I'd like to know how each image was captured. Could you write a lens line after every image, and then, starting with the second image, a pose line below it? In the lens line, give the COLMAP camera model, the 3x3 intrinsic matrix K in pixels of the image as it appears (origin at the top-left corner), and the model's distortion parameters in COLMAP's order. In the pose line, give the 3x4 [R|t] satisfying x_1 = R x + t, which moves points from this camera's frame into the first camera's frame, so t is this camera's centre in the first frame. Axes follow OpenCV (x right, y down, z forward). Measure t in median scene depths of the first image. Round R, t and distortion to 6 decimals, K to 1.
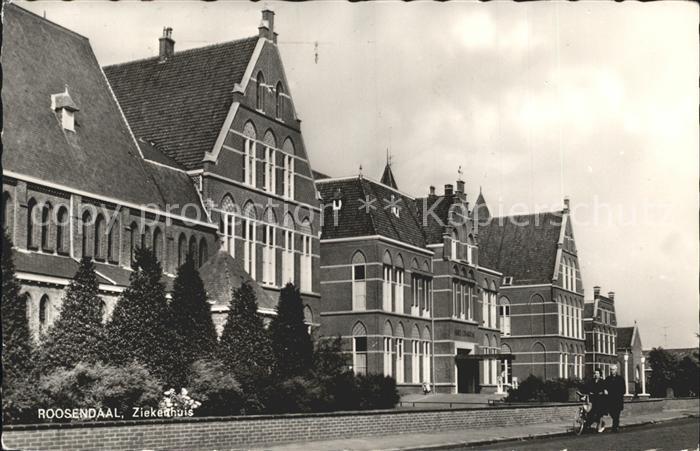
lens RADIAL K [[1027.8, 0, 350.0], [0, 1027.8, 225.5], [0, 0, 1]] dist [0.028609, -0.016291]
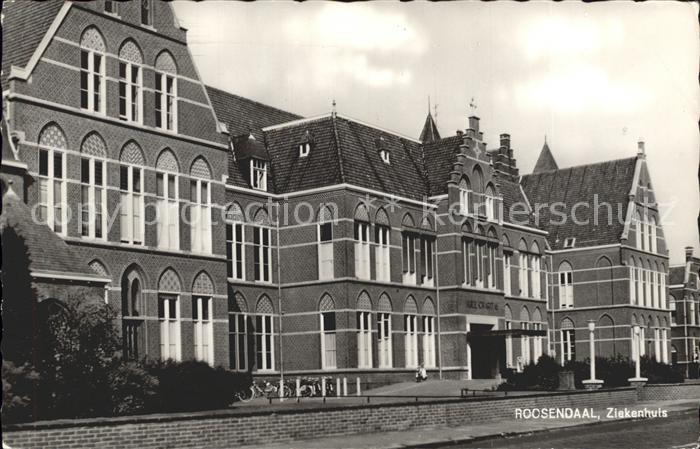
lens RADIAL K [[1027.8, 0, 350.0], [0, 1027.8, 224.5], [0, 0, 1]] dist [0.028609, -0.016291]
pose [[0.988380, -0.043961, -0.145506, 0.133902], [0.045885, 0.998898, 0.009891, 0.030475], [0.144911, -0.016453, 0.989308, 0.197387]]
